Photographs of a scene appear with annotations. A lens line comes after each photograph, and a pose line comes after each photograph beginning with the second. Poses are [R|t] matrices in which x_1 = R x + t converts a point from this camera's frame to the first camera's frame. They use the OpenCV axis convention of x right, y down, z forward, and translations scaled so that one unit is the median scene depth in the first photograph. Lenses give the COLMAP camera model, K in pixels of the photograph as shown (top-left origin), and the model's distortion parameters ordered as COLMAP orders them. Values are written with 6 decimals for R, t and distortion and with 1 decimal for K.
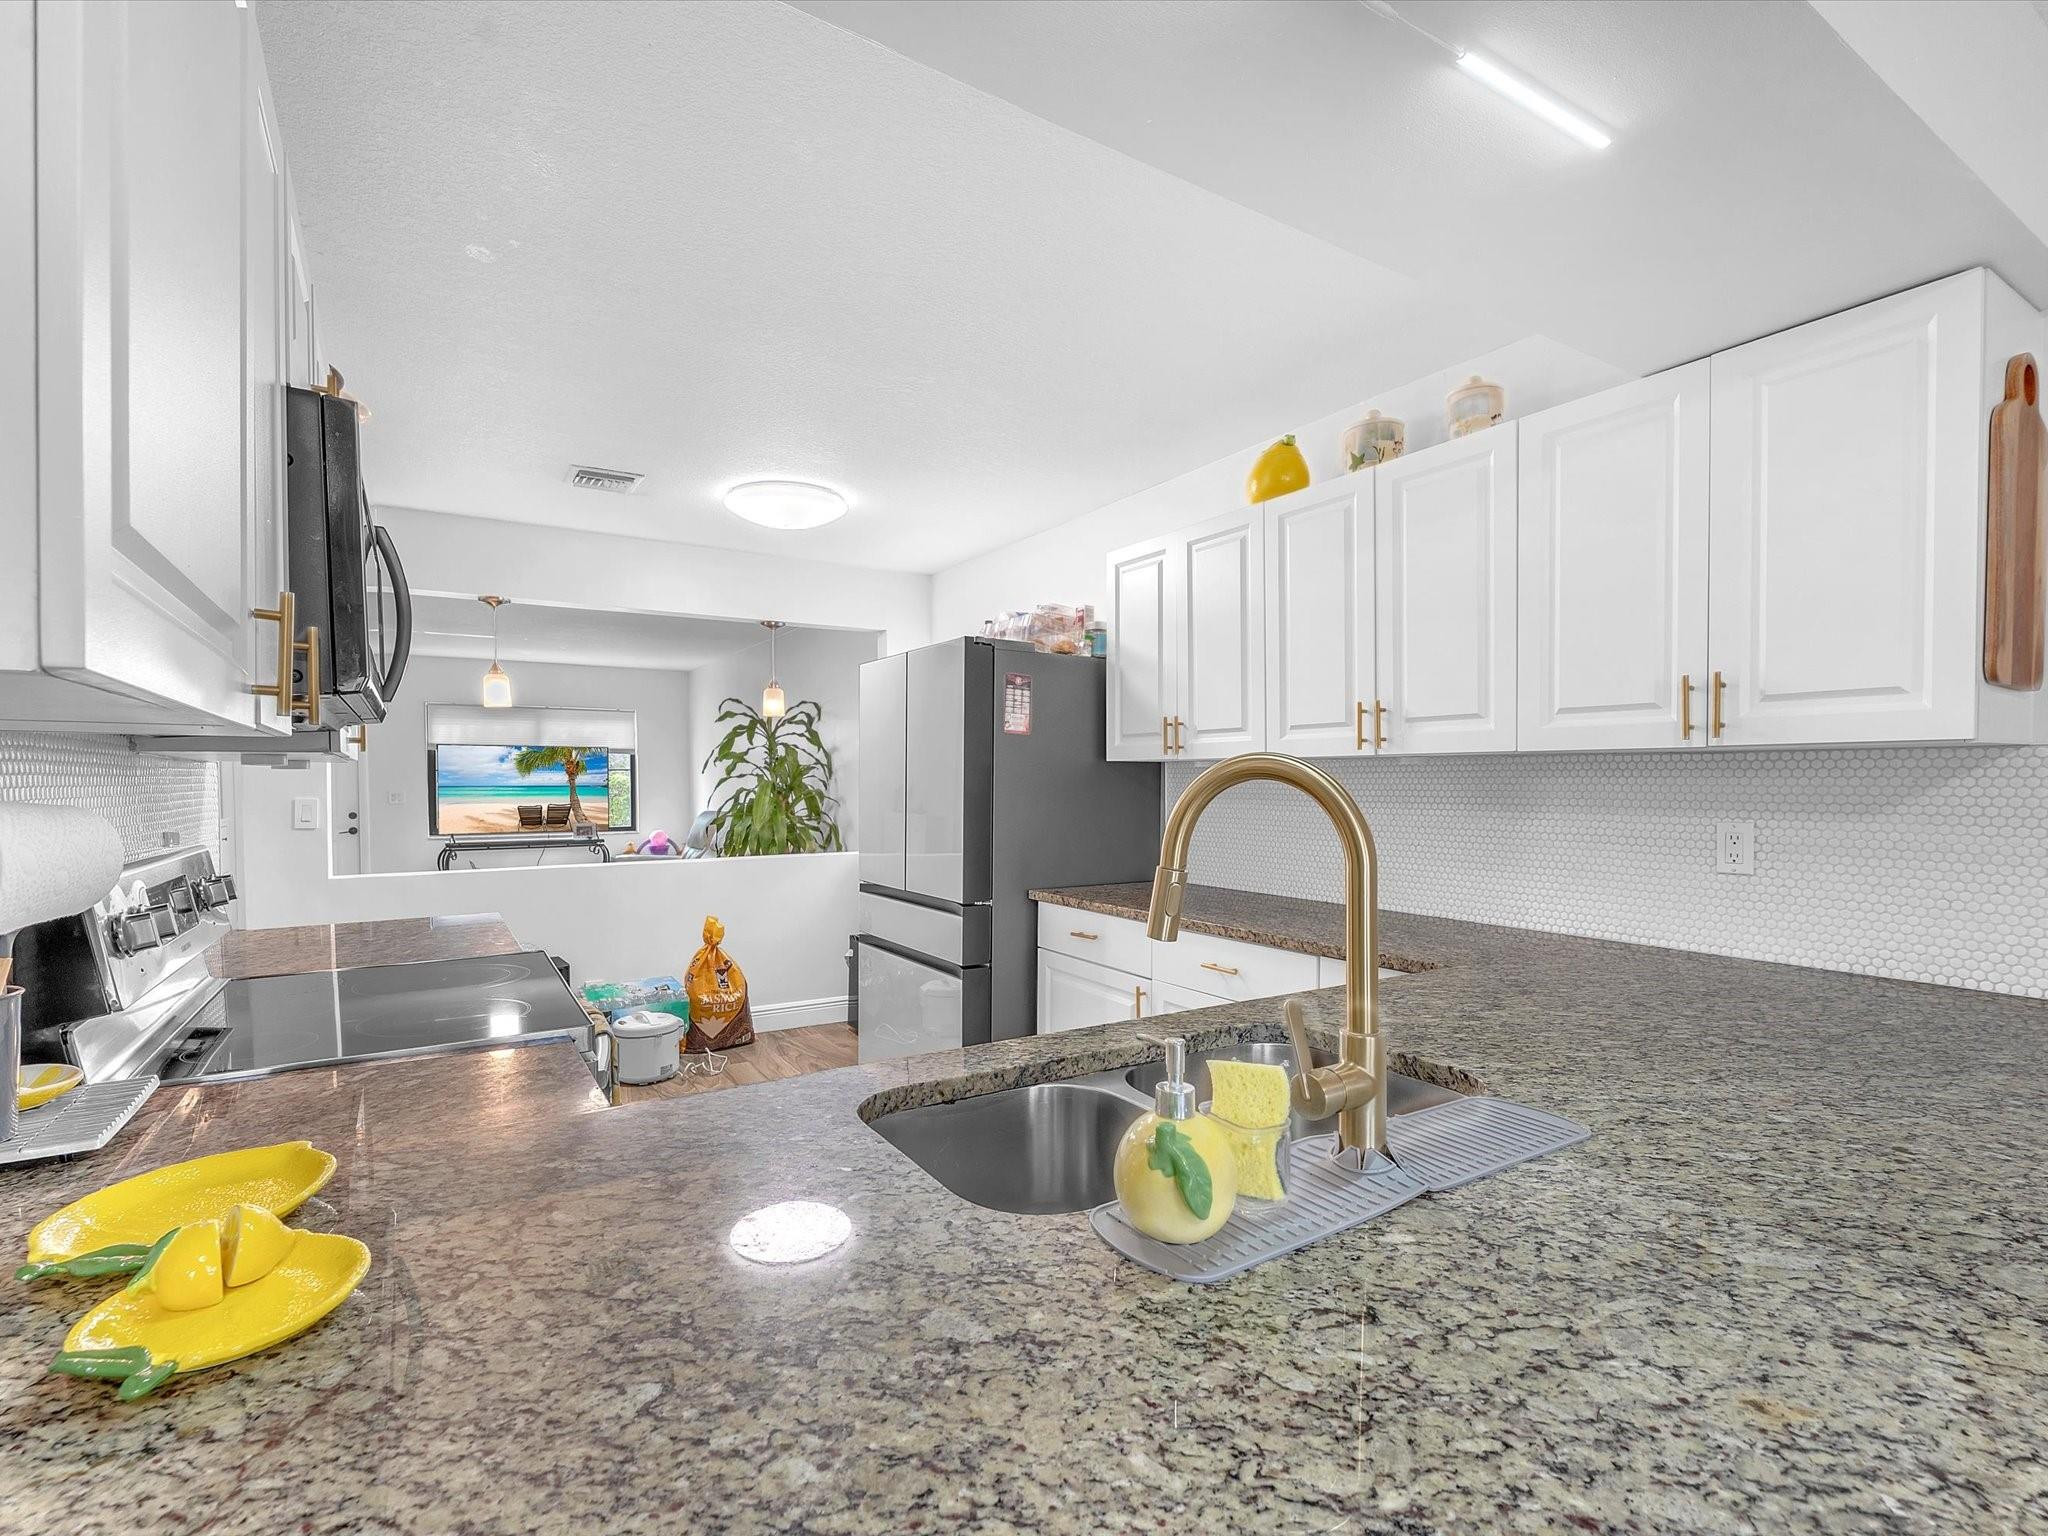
lens RADIAL K [[953.4, 0, 1017.4], [0, 953.4, 784.9], [0, 0, 1]] dist [-0.003488, -0.001688]
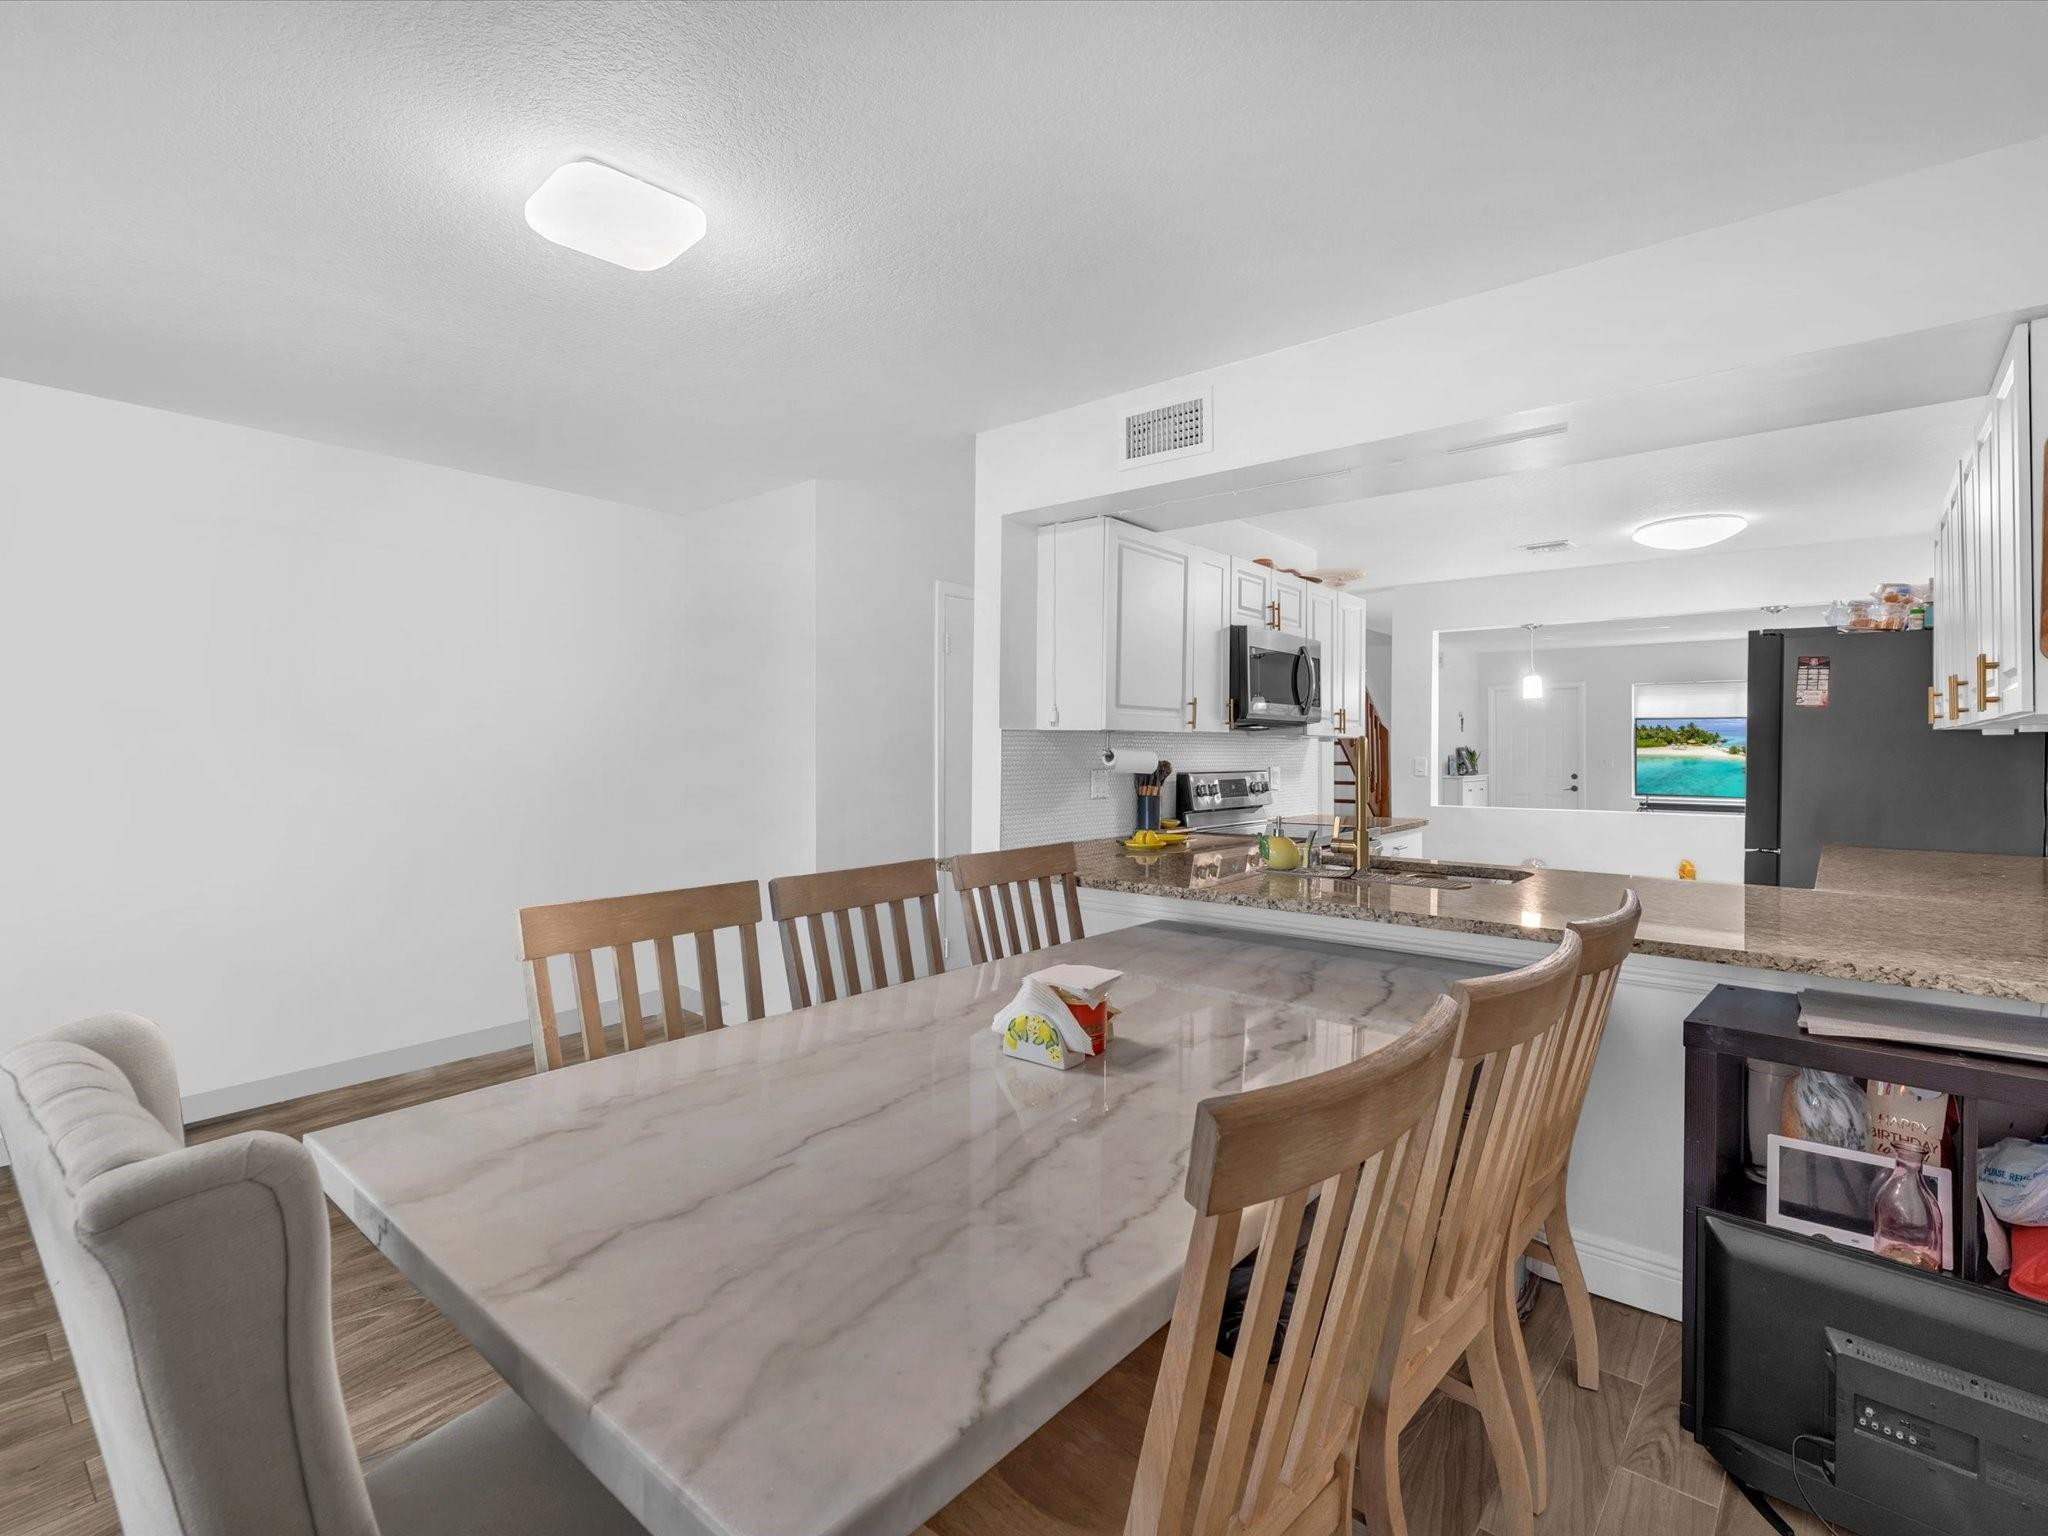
lens RADIAL K [[953.4, 0, 1021.0], [0, 953.4, 757.0], [0, 0, 1]] dist [-0.003488, -0.001688]
pose [[0.321274, 0.007556, -0.946956, 0.780072], [-0.003168, 0.999971, 0.006904, 0.001307], [0.946981, 0.000782, 0.321289, -0.279190]]
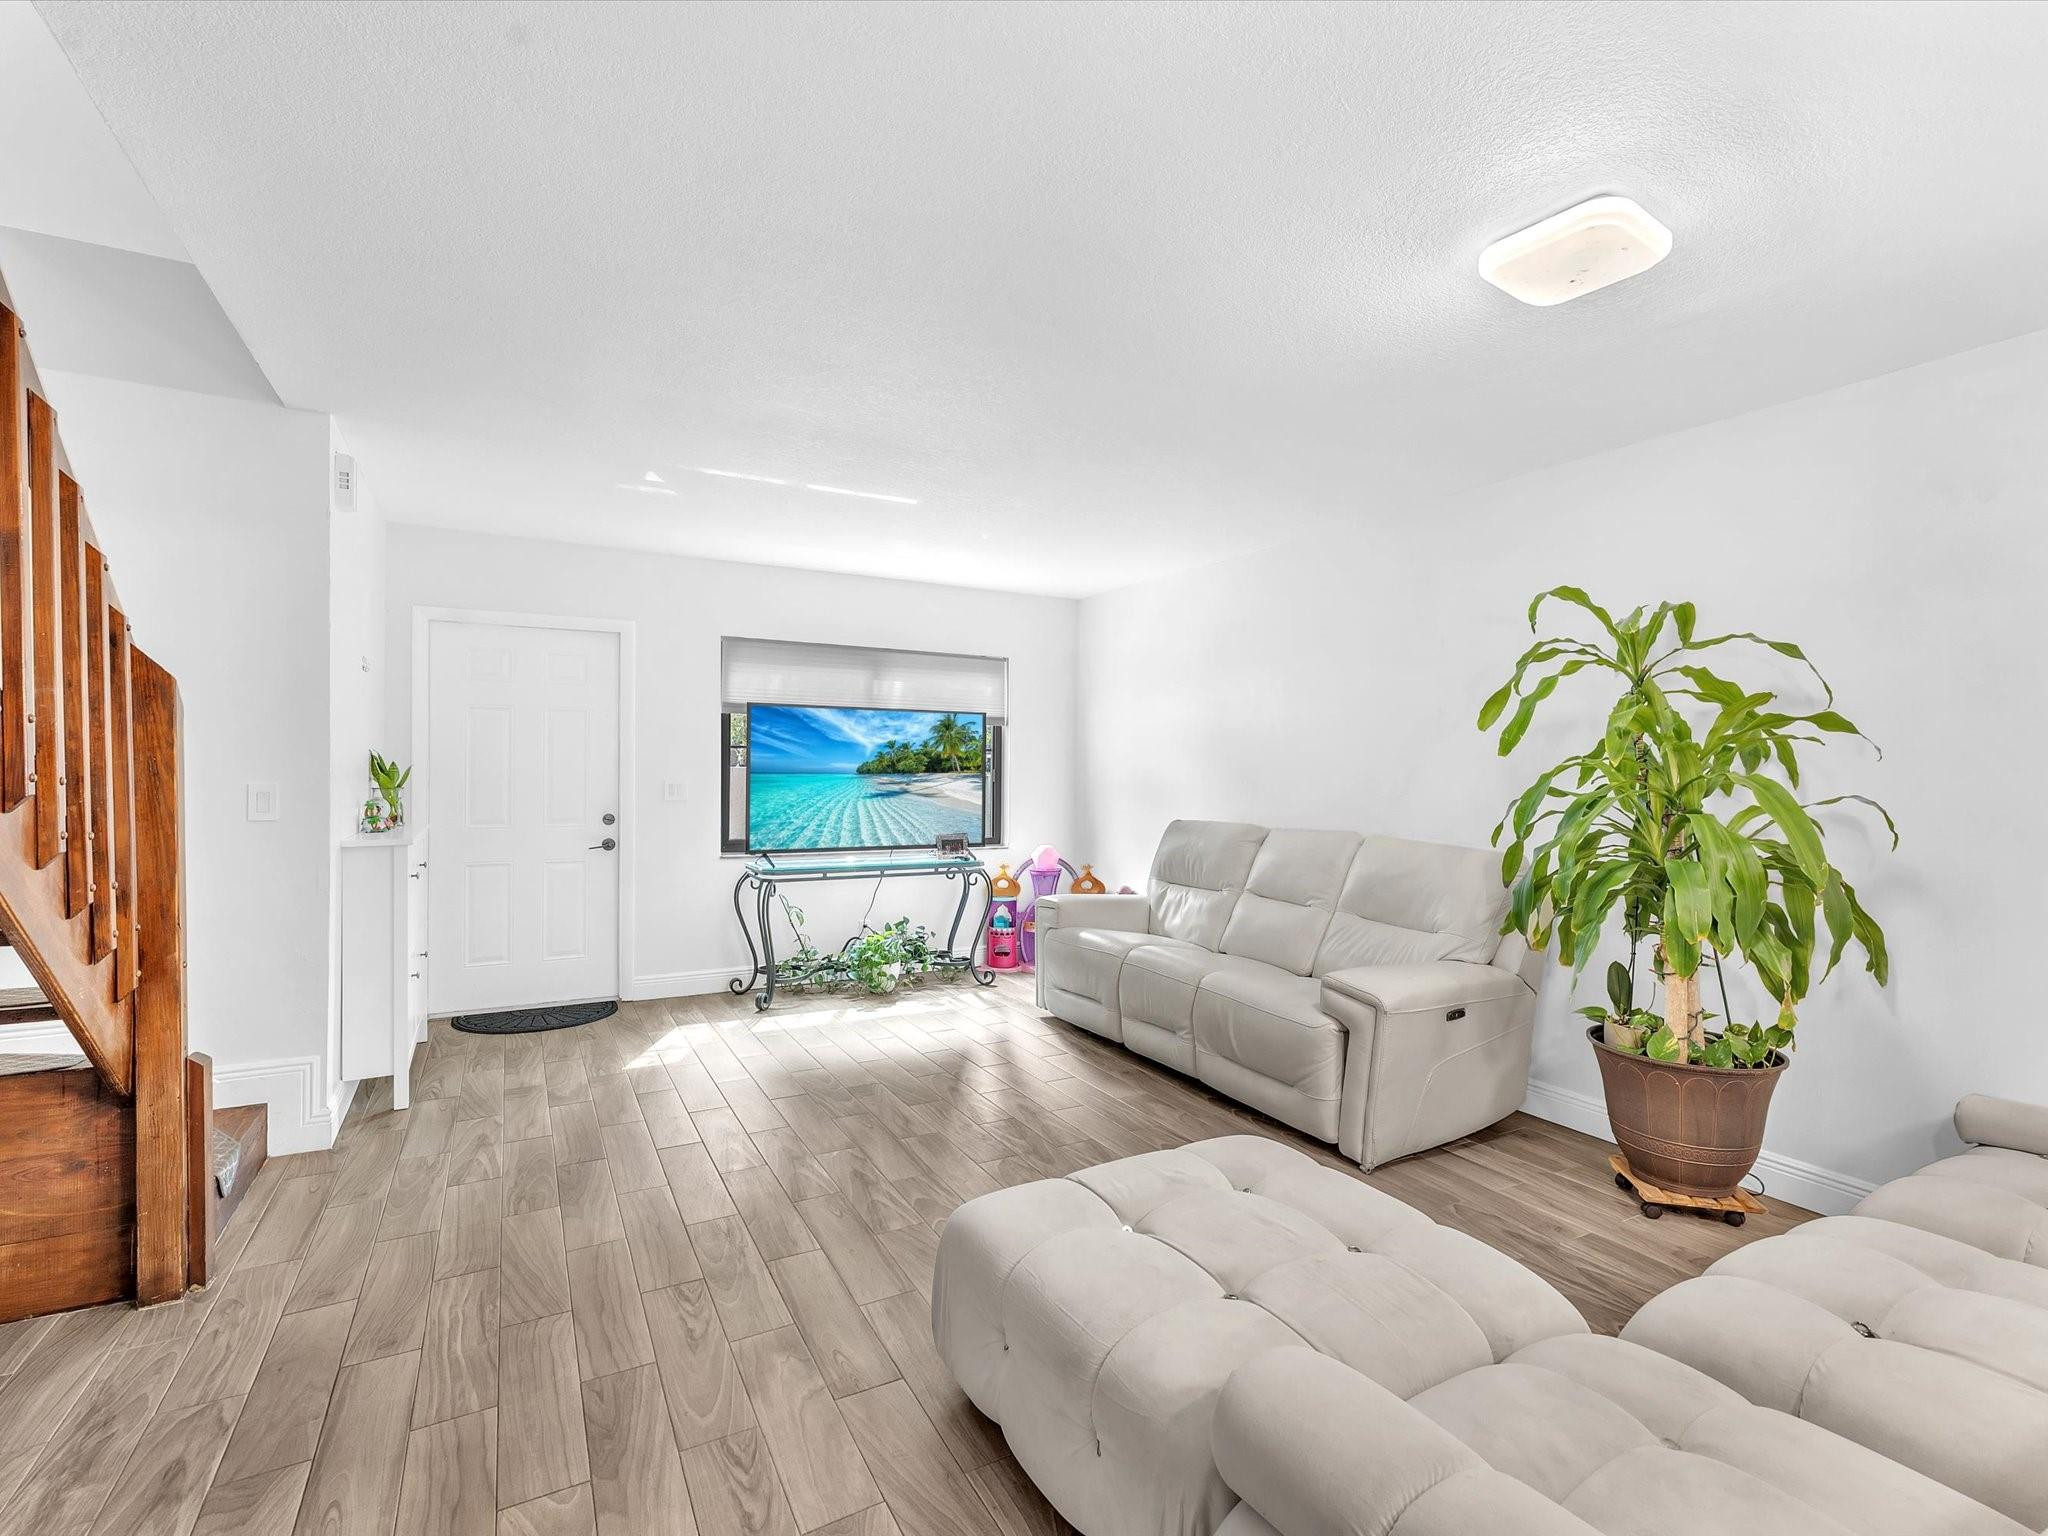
lens RADIAL K [[953.4, 0, 1035.1], [0, 953.4, 765.3], [0, 0, 1]] dist [-0.003488, -0.001688]
pose [[0.998749, 0.013921, -0.048023, -1.231435], [-0.014188, 0.999886, -0.005224, -0.008724], [0.047945, 0.005899, 0.998833, 1.258467]]
